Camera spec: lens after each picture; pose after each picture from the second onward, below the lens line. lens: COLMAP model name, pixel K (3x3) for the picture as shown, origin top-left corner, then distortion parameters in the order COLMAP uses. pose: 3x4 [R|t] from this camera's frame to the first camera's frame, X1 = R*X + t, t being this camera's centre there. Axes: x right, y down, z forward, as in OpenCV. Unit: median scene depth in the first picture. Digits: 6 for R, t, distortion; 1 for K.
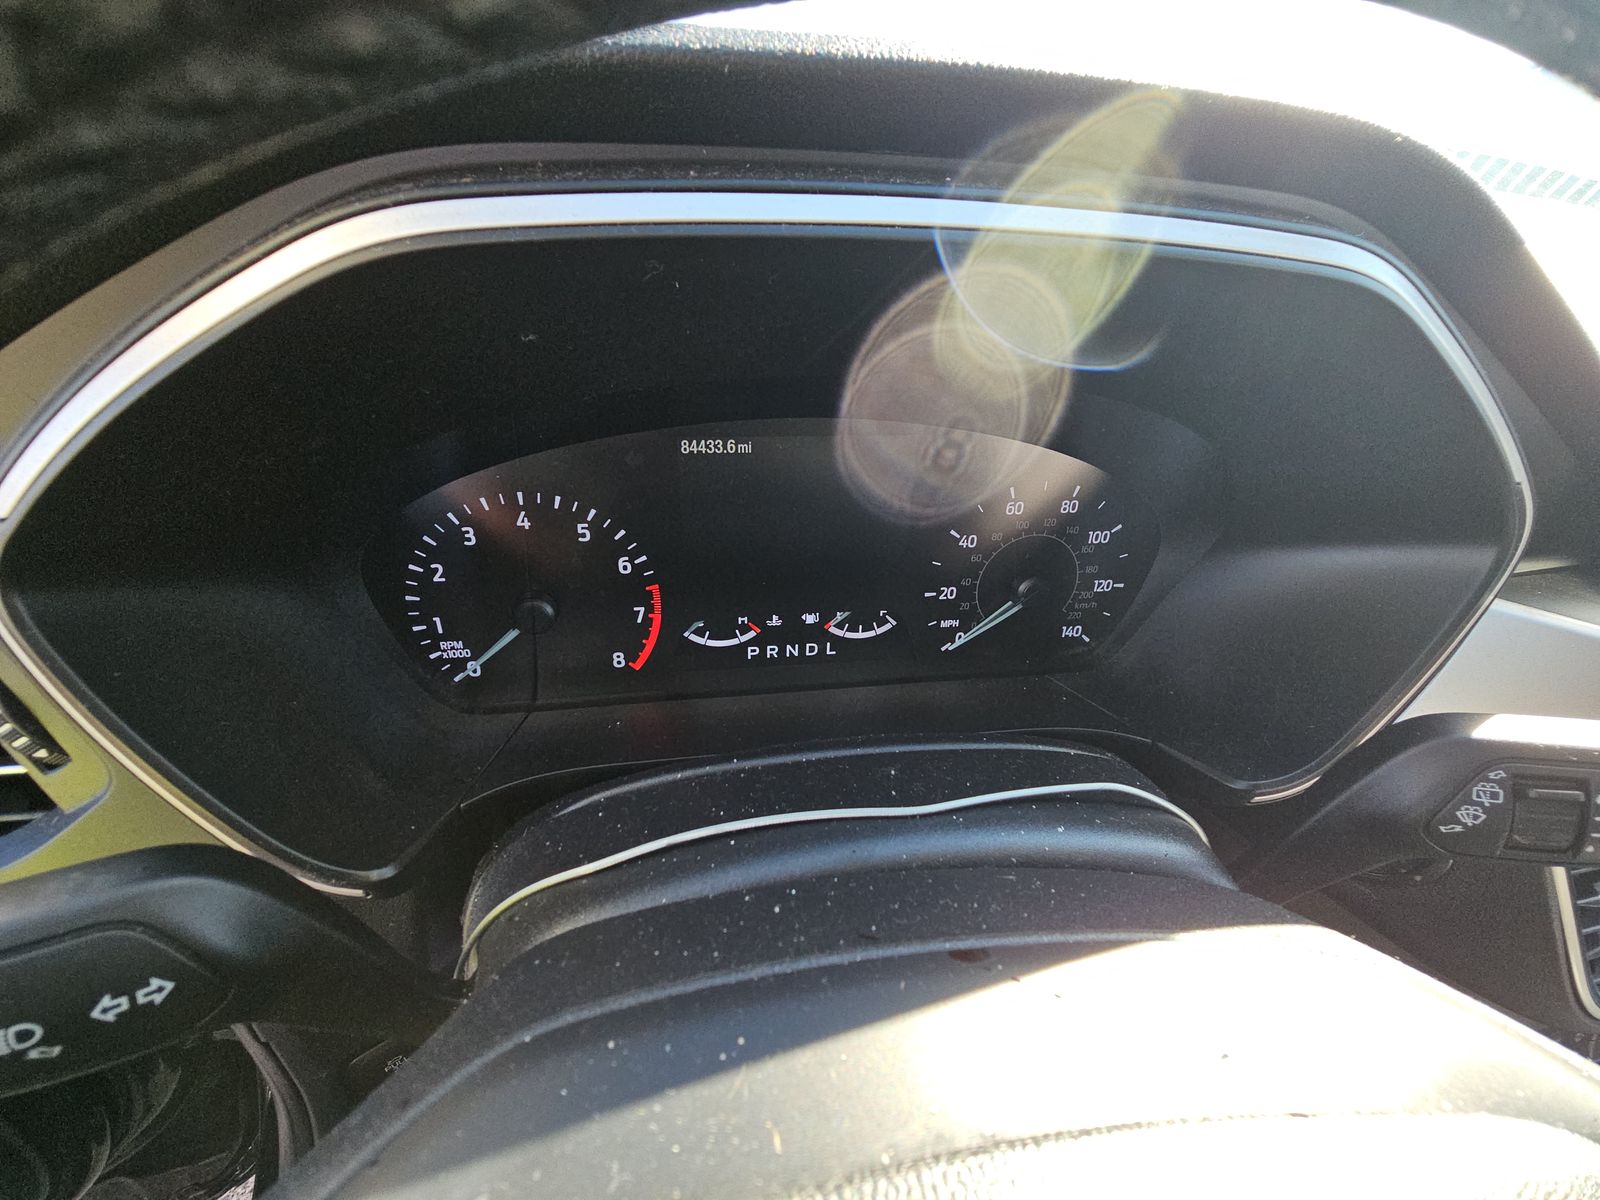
lens RADIAL K [[673.8, 0, 807.7], [0, 673.8, 616.2], [0, 0, 1]] dist [0.001776, -0.007292]
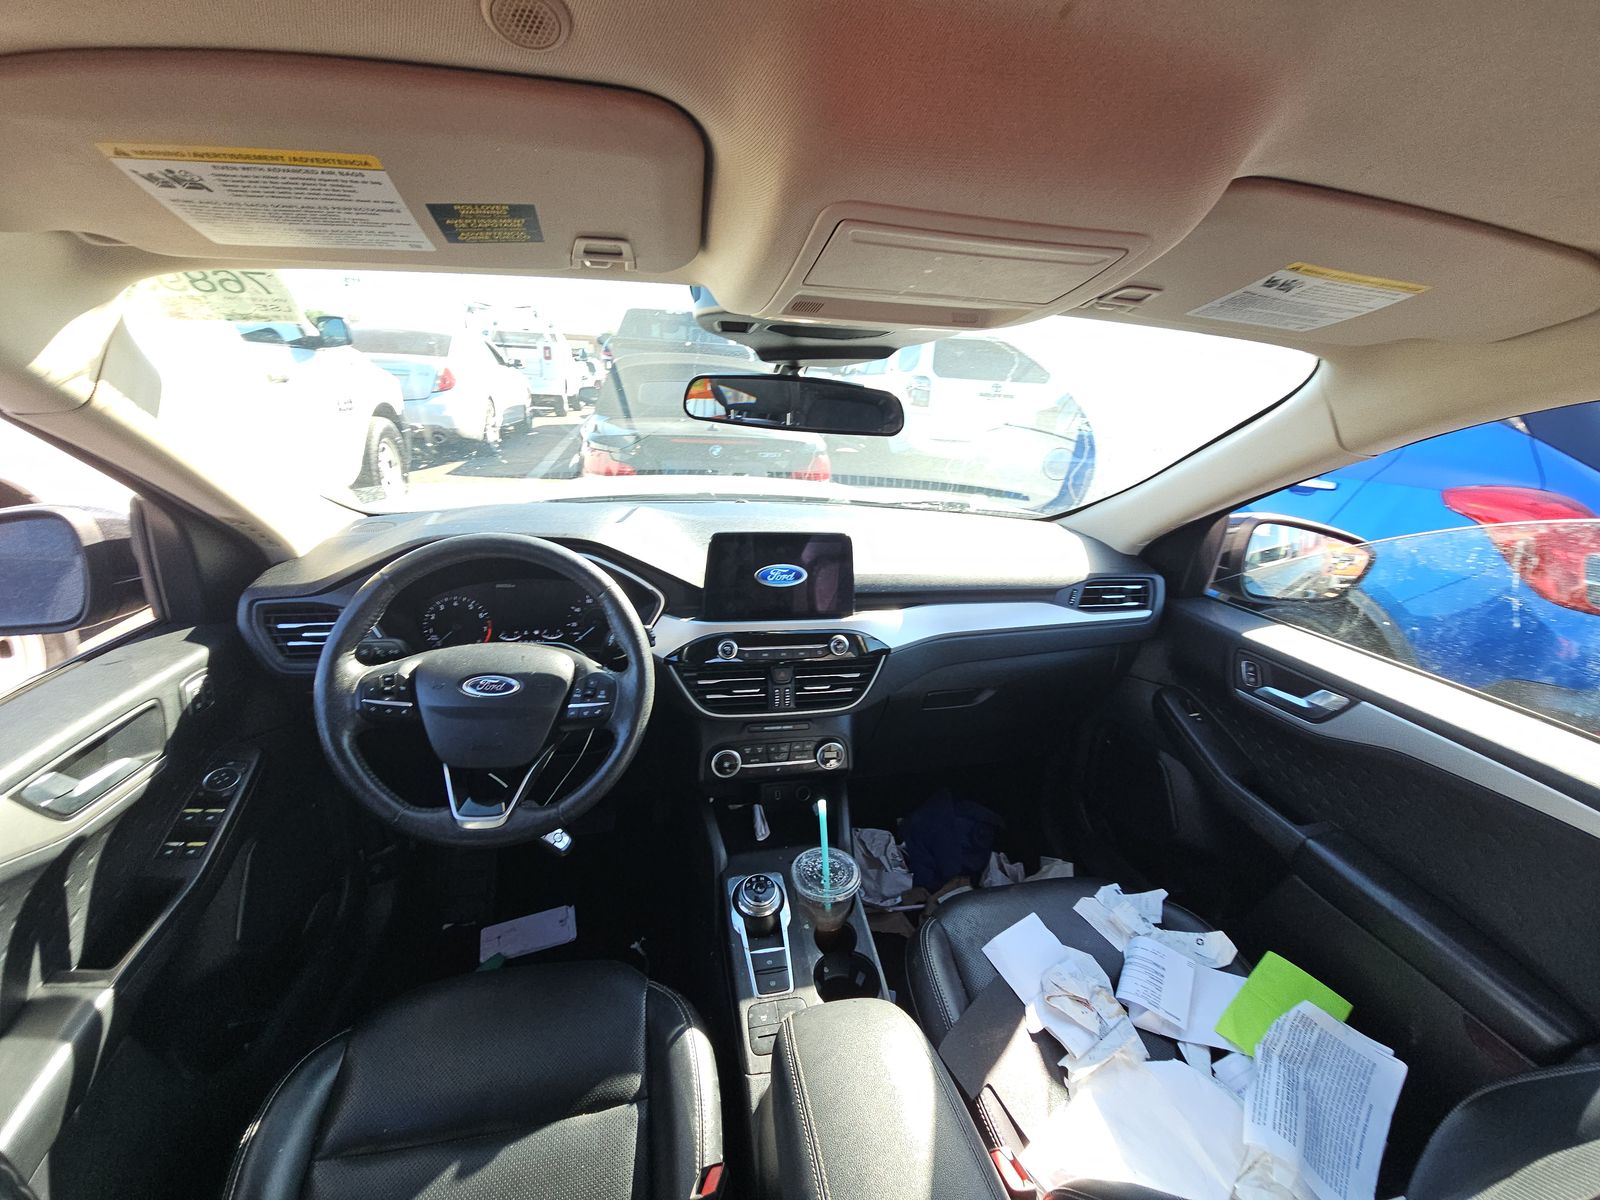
lens RADIAL K [[673.8, 0, 807.7], [0, 673.8, 616.2], [0, 0, 1]] dist [0.001776, -0.007292]
pose [[0.999309, -0.014722, 0.034127, 1.380839], [0.021865, 0.975365, -0.219510, 0.769446], [-0.030055, 0.220104, 0.975013, -2.663976]]
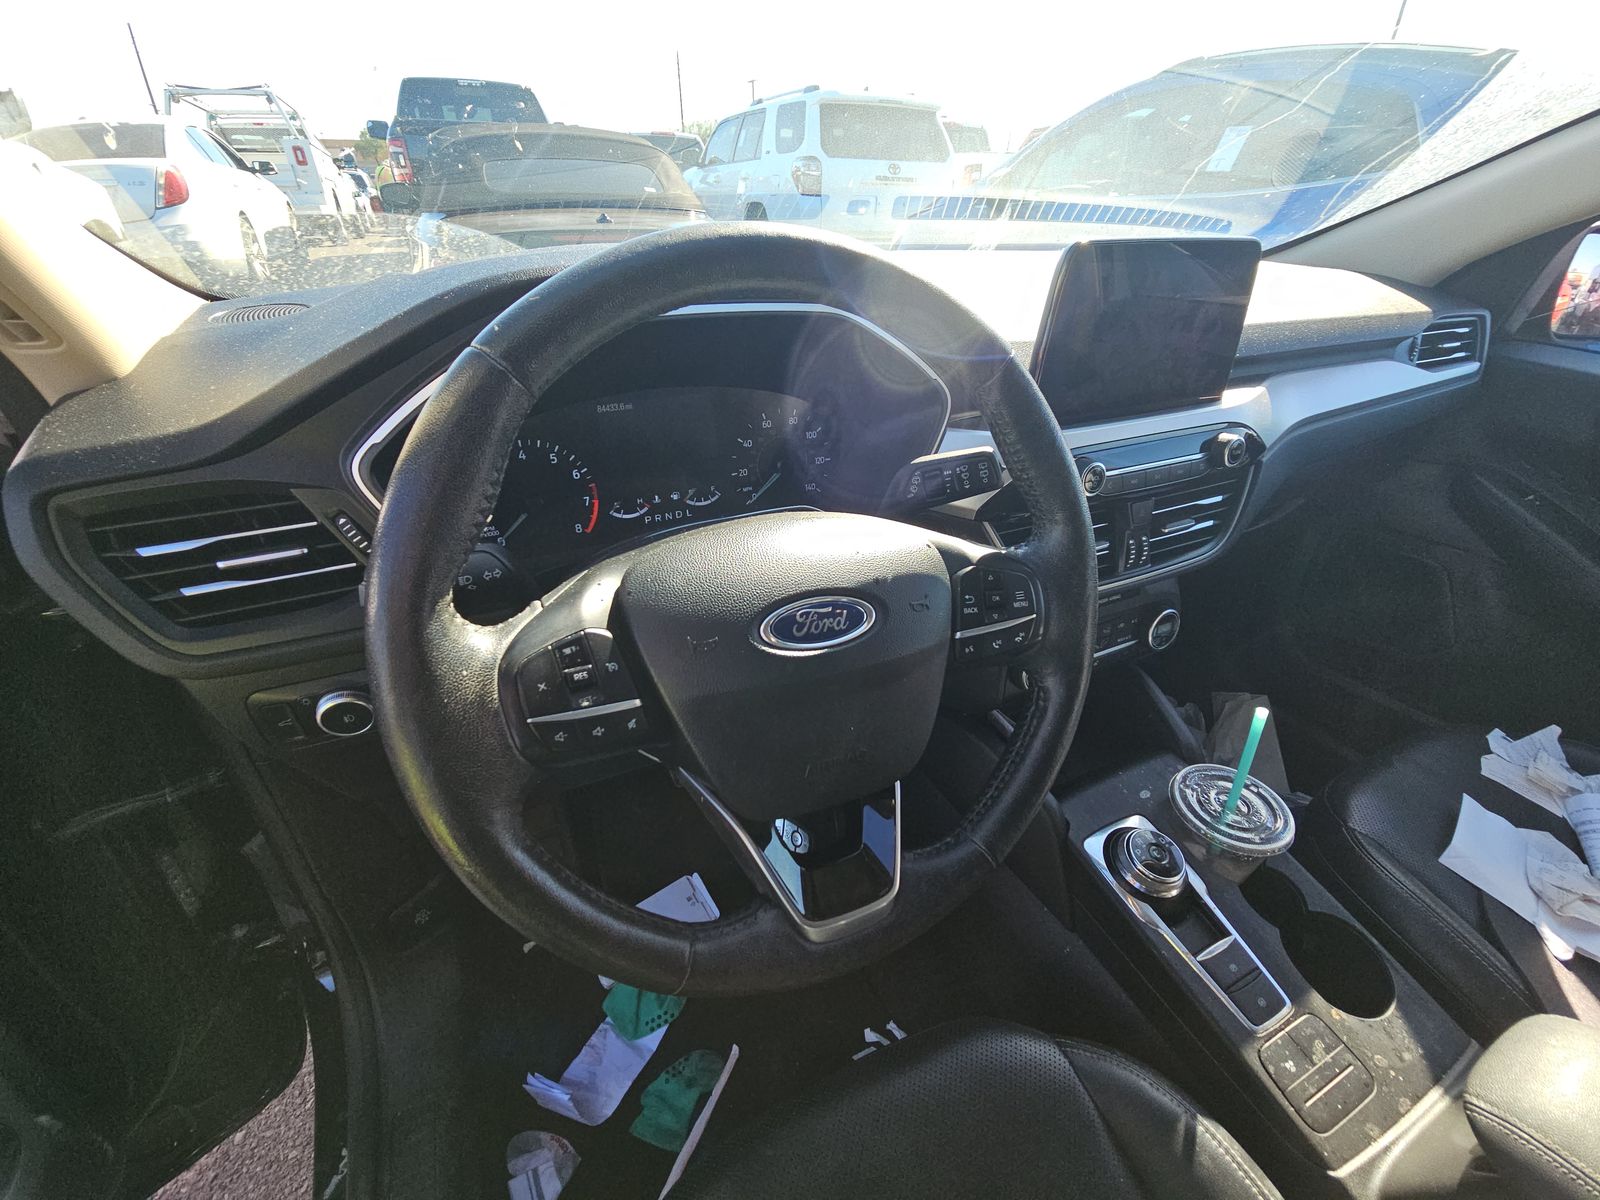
lens RADIAL K [[650.1, 0, 800.0], [0, 650.1, 611.3], [0, 0, 1]] dist [0.028679, -0.020612]
pose [[0.961014, -0.179692, 0.210149, -0.107719], [0.178475, 0.983629, 0.024903, 0.356410], [-0.211184, 0.013574, 0.977352, -0.913838]]
